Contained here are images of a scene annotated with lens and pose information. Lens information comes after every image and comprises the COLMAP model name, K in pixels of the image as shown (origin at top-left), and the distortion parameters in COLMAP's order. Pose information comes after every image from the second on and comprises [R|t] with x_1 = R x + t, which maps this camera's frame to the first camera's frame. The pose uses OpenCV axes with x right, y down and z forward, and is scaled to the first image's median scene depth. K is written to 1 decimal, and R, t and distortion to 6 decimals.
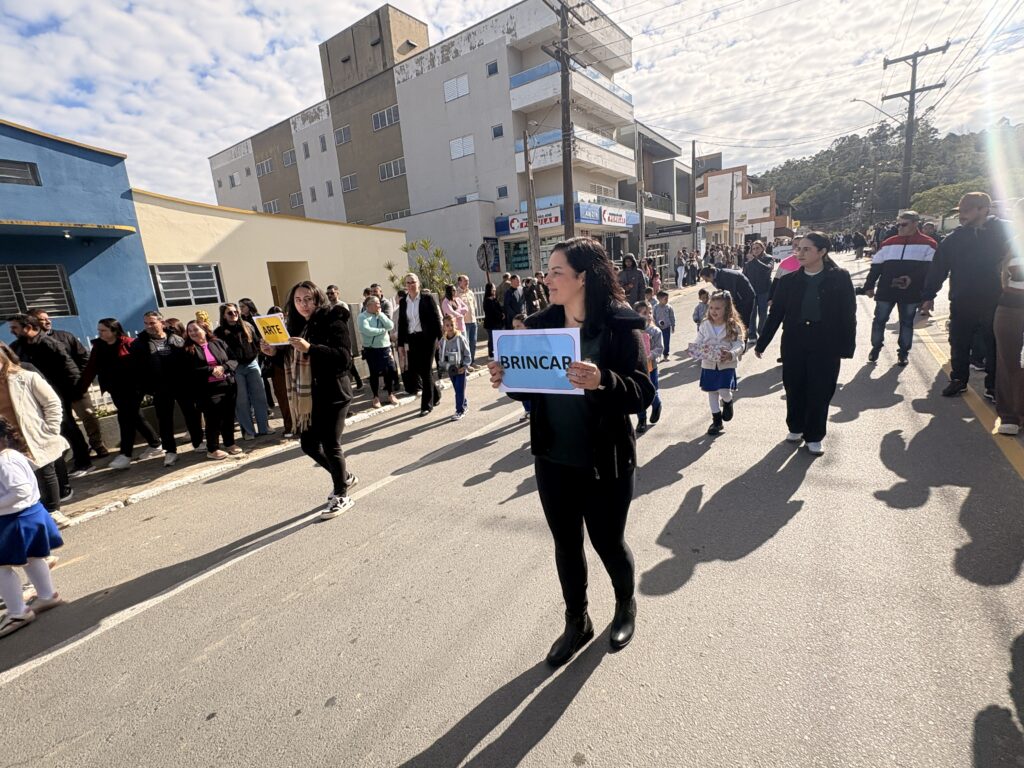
lens RADIAL K [[481.0, 0, 507.8], [0, 481.0, 382.3], [0, 0, 1]] dist [0.000871, -0.000691]
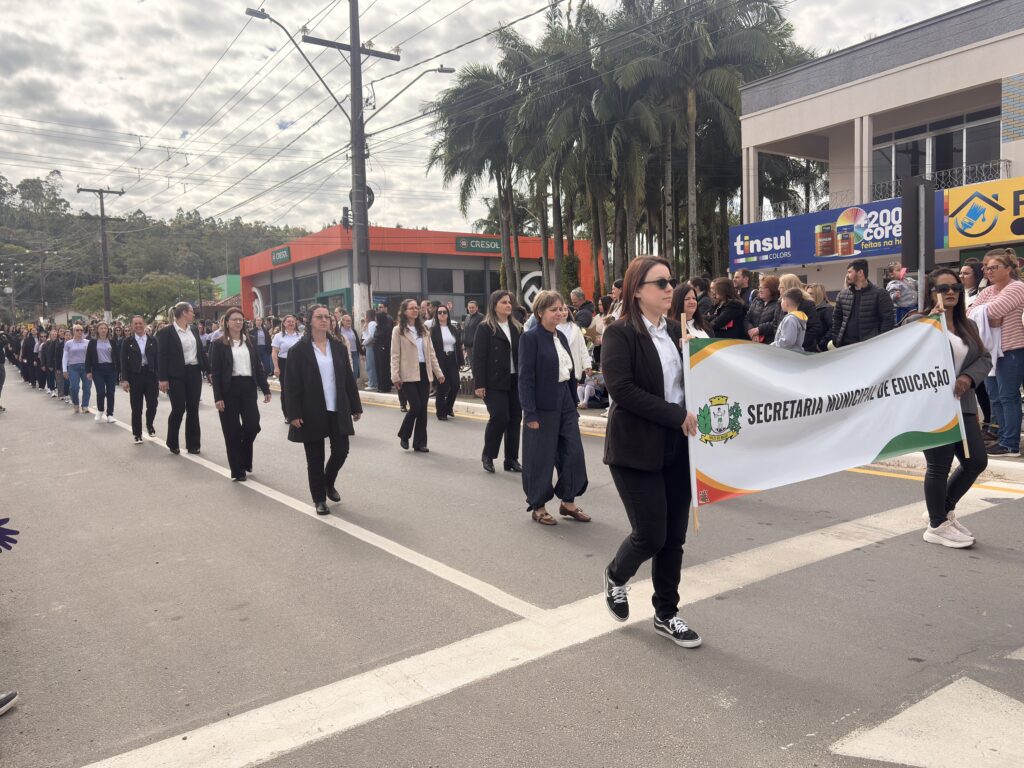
lens RADIAL K [[833.5, 0, 522.7], [0, 833.5, 396.7], [0, 0, 1]] dist [0.028024, 0.000864]
pose [[0.366117, 0.021478, 0.930321, -0.580932], [0.176904, 0.979896, -0.092240, 0.174431], [-0.913599, 0.198348, 0.354958, -0.501286]]
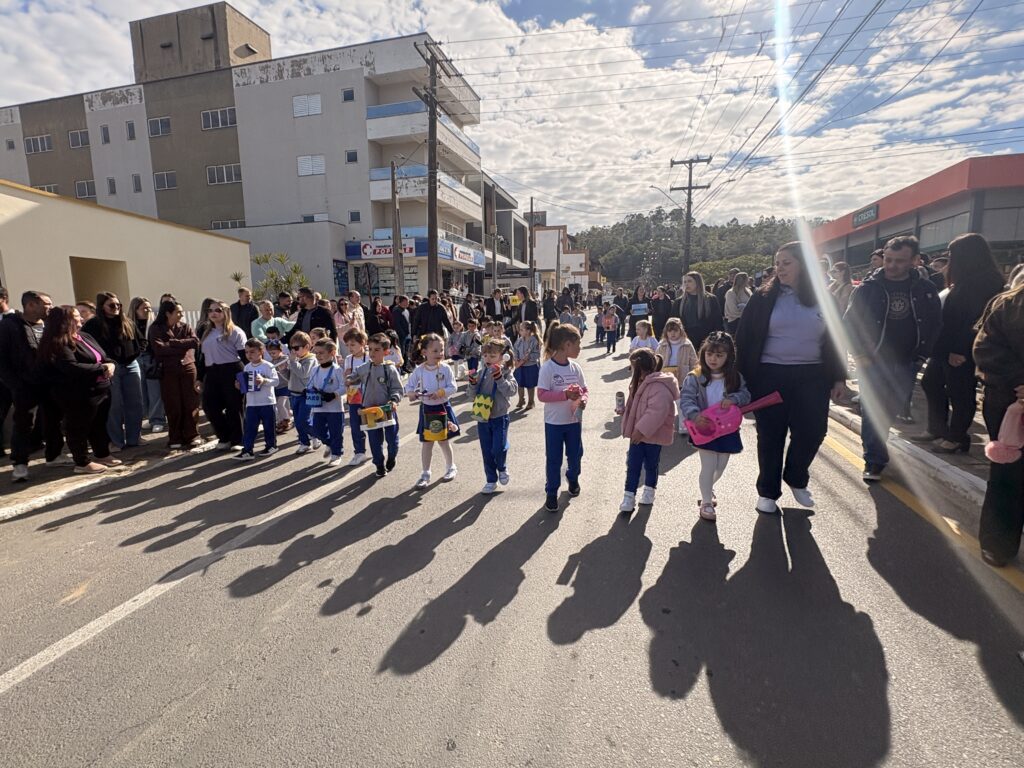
lens RADIAL K [[481.0, 0, 511.6], [0, 481.0, 381.0], [0, 0, 1]] dist [0.000871, -0.000691]
pose [[0.936569, 0.027268, 0.349421, -0.042123], [-0.001612, 0.997294, -0.073505, 0.012036], [-0.350479, 0.068280, 0.934078, -0.011139]]
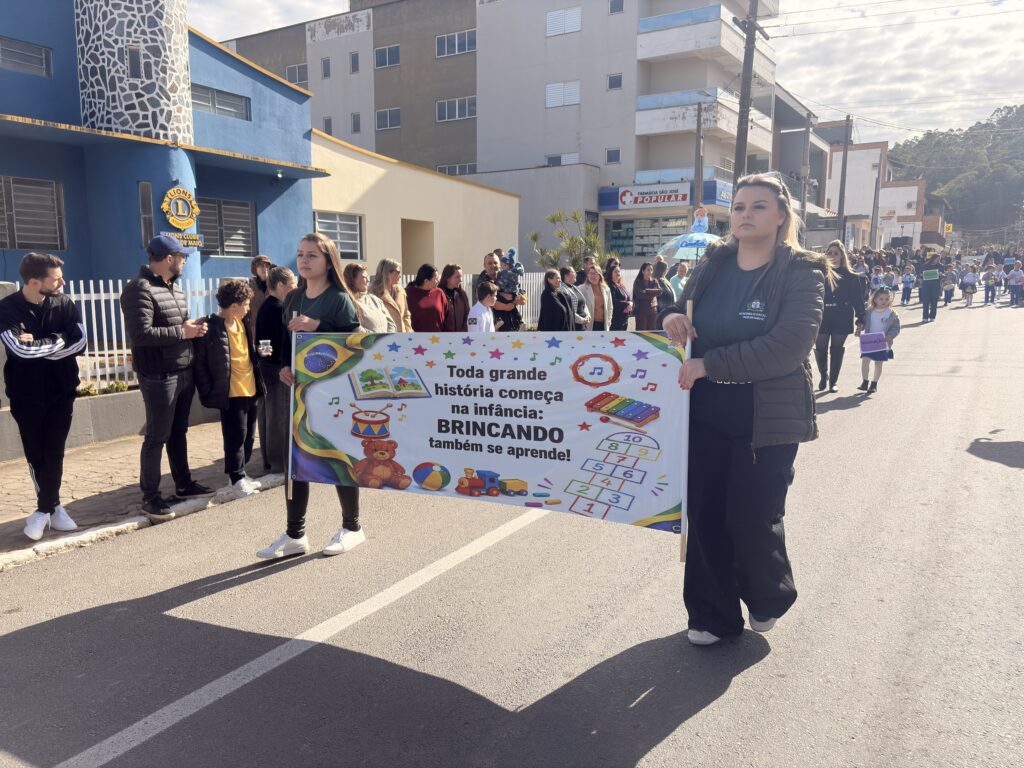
lens RADIAL K [[787.1, 0, 524.0], [0, 787.1, 383.3], [0, 0, 1]] dist [0.033727, -0.034039]
pose [[0.994278, 0.081624, 0.068912, -0.199318], [-0.076484, 0.994307, -0.074194, 0.075183], [-0.074576, 0.068499, 0.994860, -0.231103]]
